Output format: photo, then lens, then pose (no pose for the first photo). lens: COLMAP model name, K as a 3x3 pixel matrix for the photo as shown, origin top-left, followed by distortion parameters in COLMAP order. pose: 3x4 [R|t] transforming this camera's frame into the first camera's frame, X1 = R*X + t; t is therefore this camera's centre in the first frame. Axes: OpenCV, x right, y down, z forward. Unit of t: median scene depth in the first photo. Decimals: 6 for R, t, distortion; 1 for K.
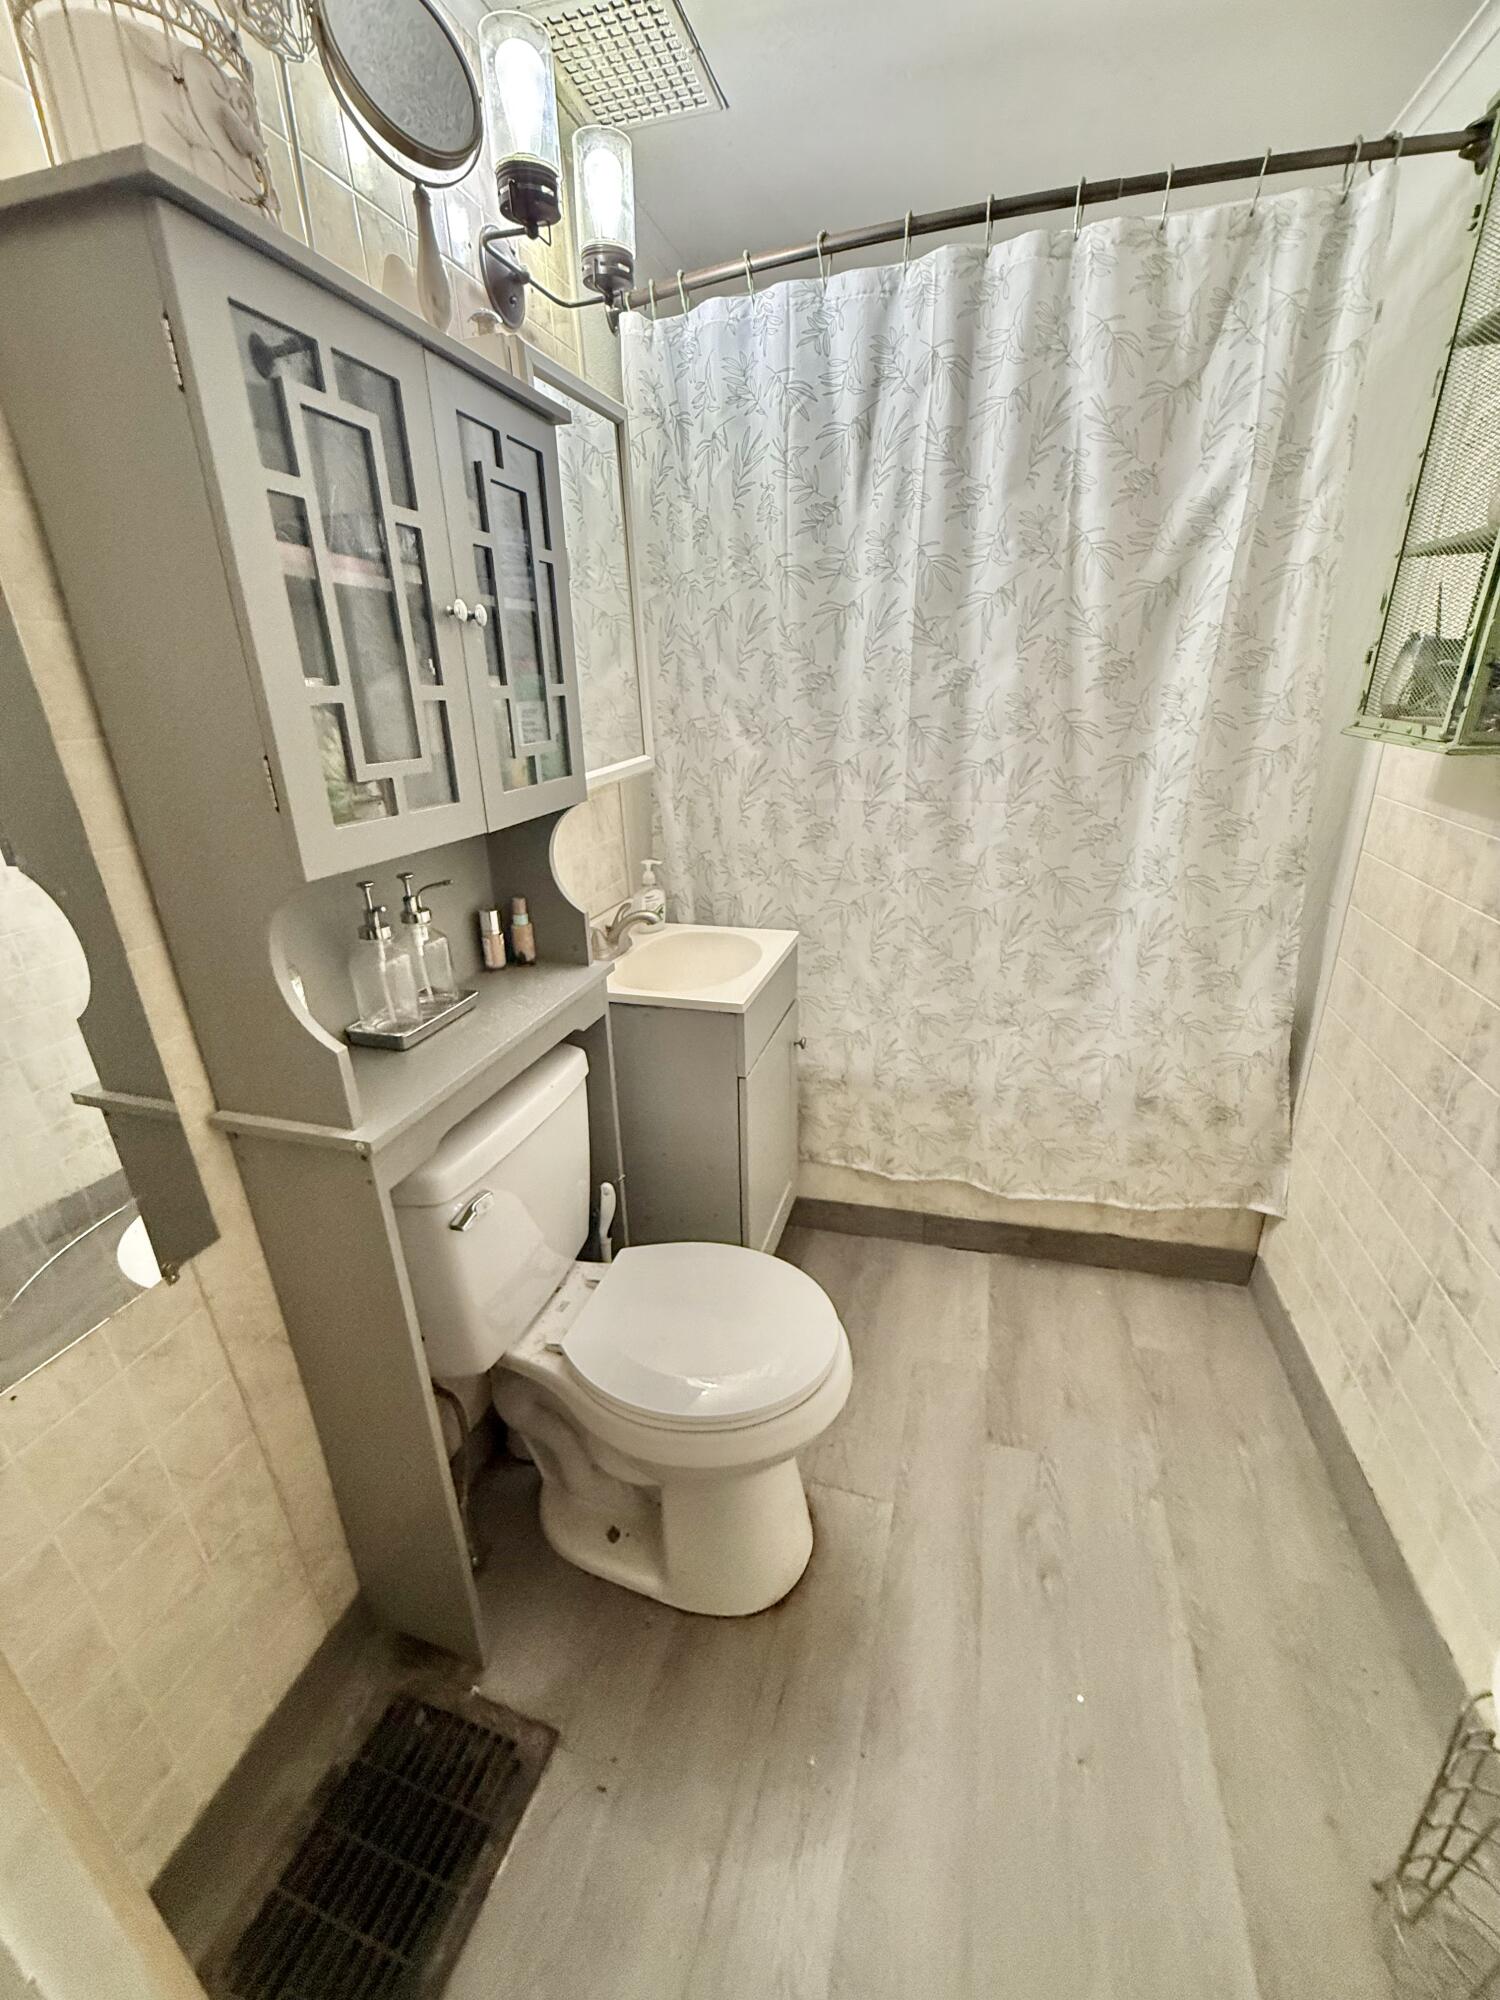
lens RADIAL K [[793.2, 0, 751.6], [0, 793.2, 998.8], [0, 0, 1]] dist [-0.000490, -0.000019]
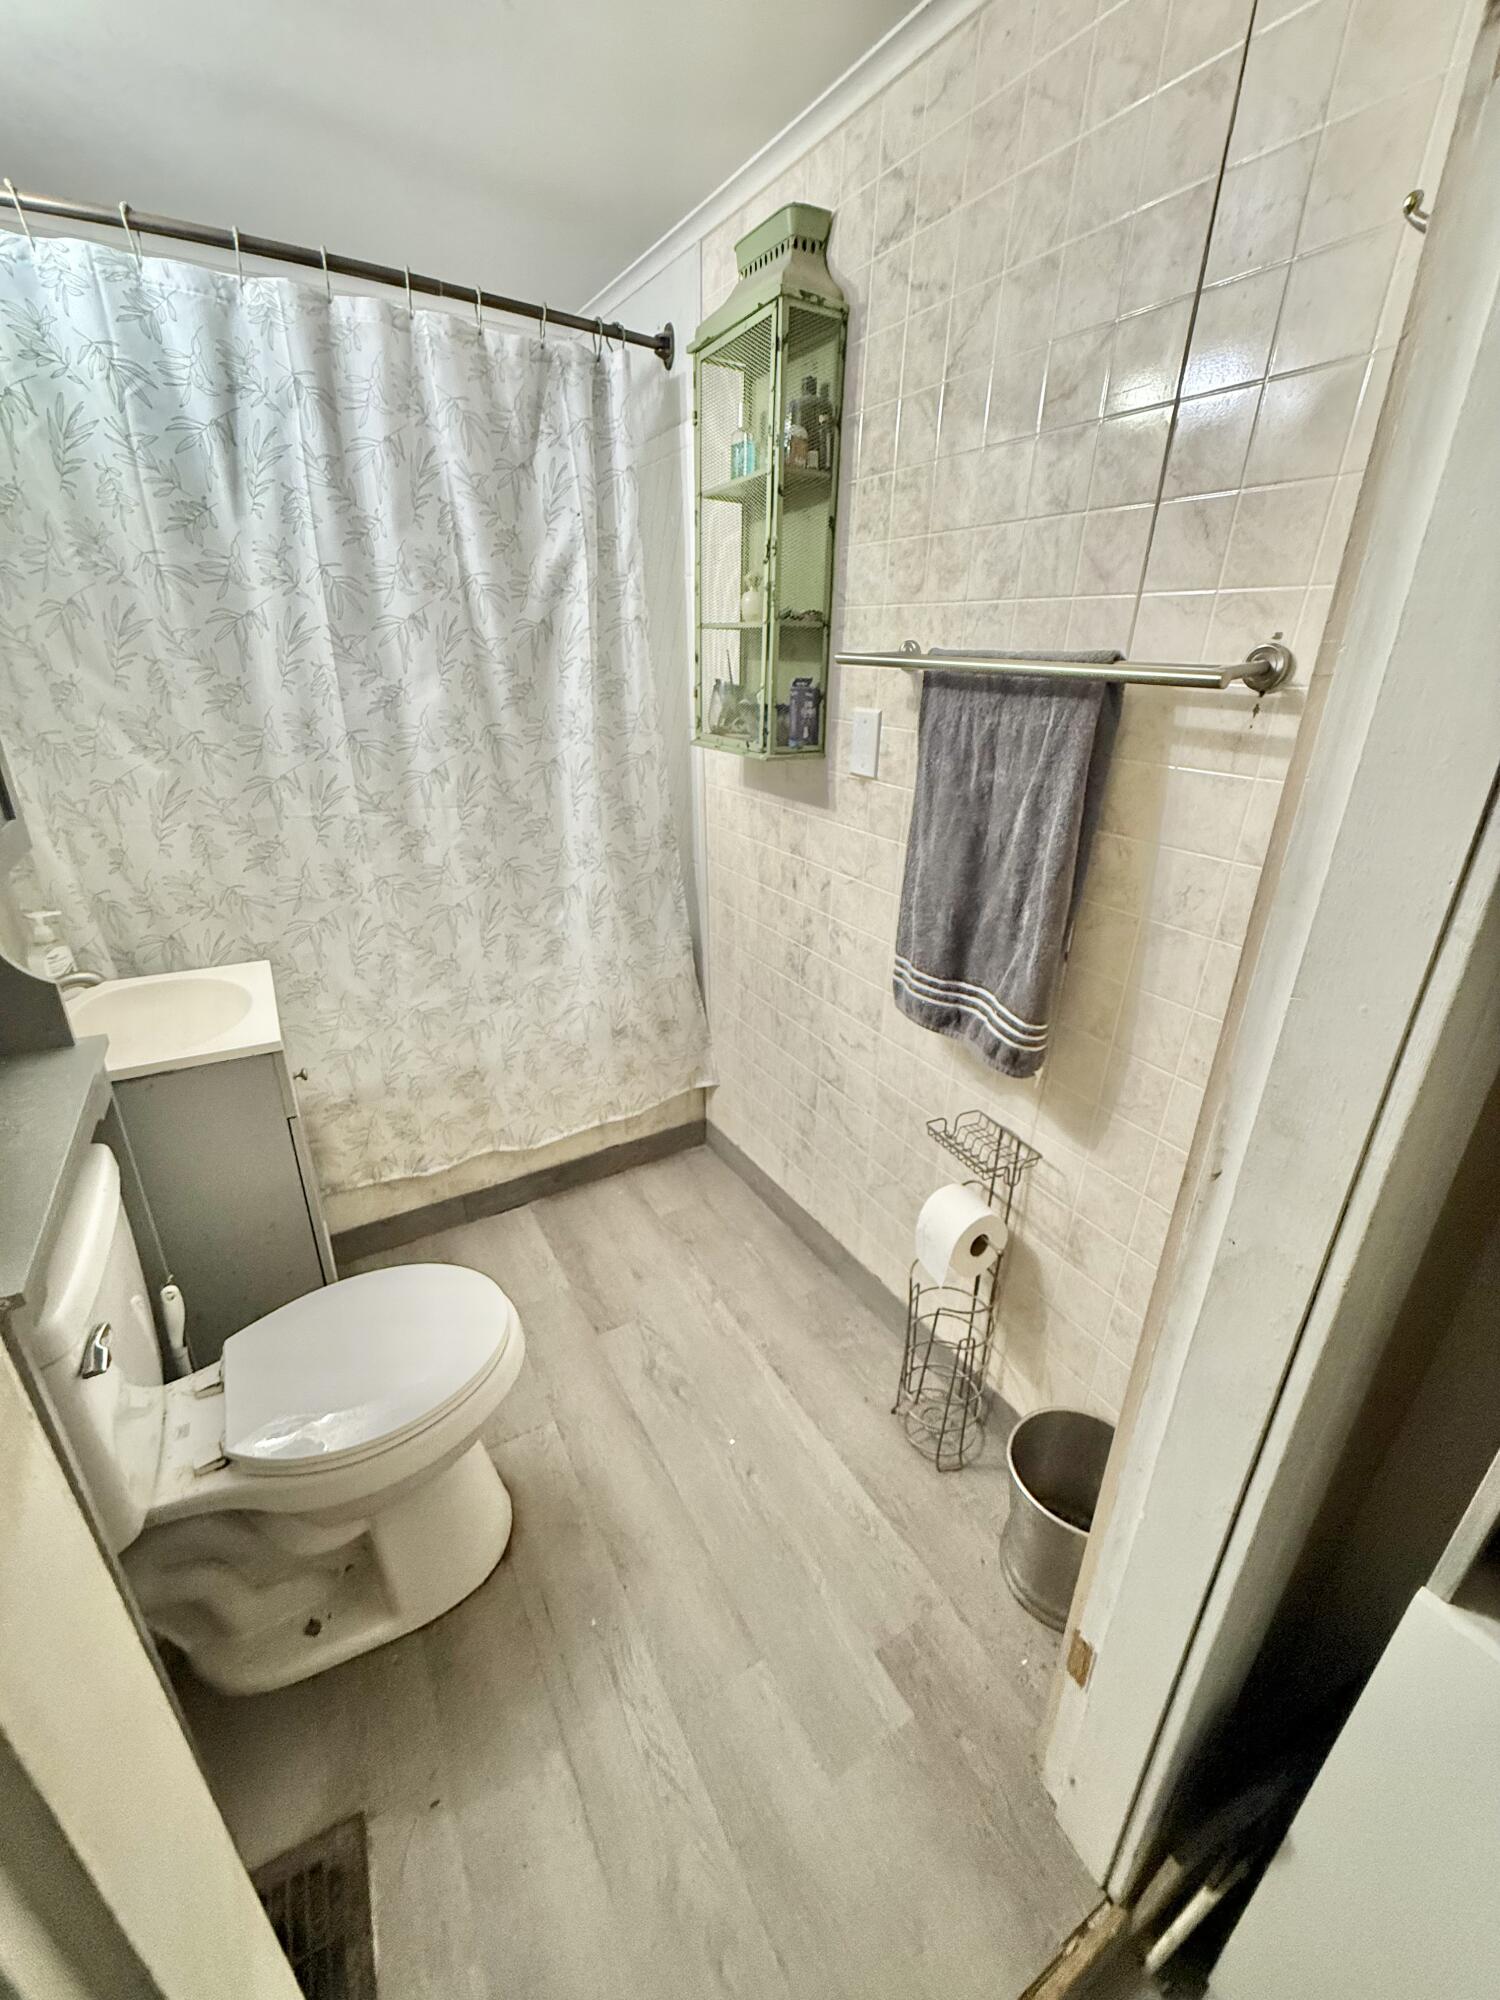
lens RADIAL K [[793.2, 0, 751.6], [0, 793.2, 998.8], [0, 0, 1]] dist [-0.000490, -0.000019]
pose [[0.682306, -0.243155, 0.689445, -0.234693], [0.233739, 0.966123, 0.109416, -0.011733], [-0.692694, 0.086495, 0.716026, -0.065282]]
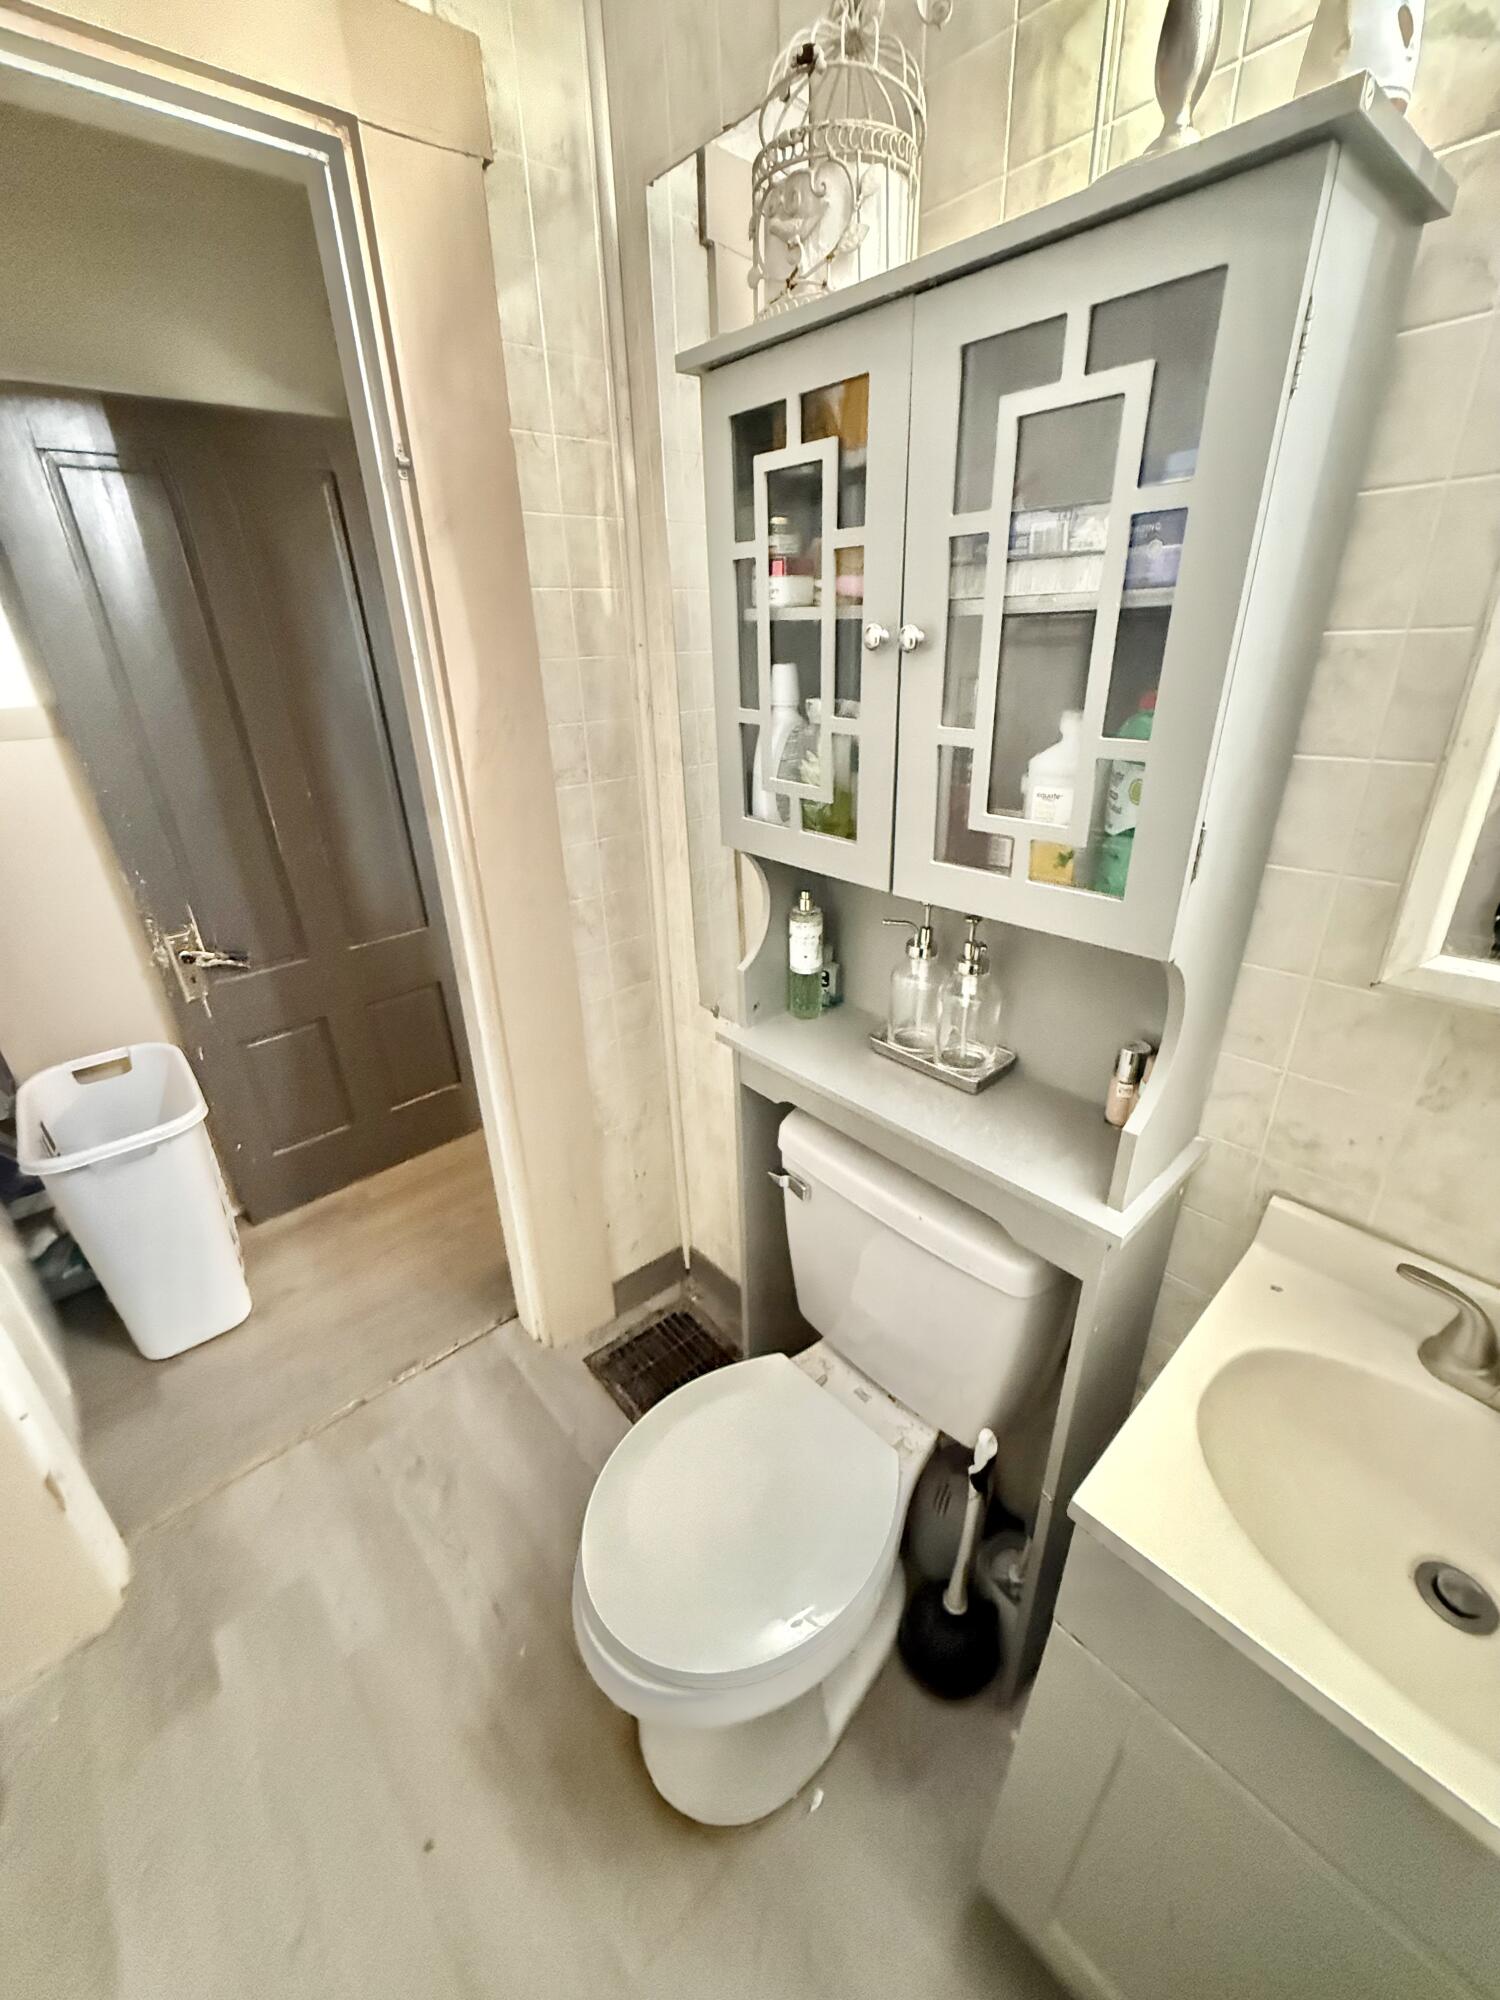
lens RADIAL K [[792.3, 0, 750.0], [0, 792.3, 1000.0], [0, 0, 1]] dist [0.003333, 0.000027]
pose [[-0.520159, 0.402454, -0.753303, 0.268588], [-0.271101, 0.758598, 0.592480, -0.372319], [0.809900, 0.512406, -0.285486, 0.745972]]
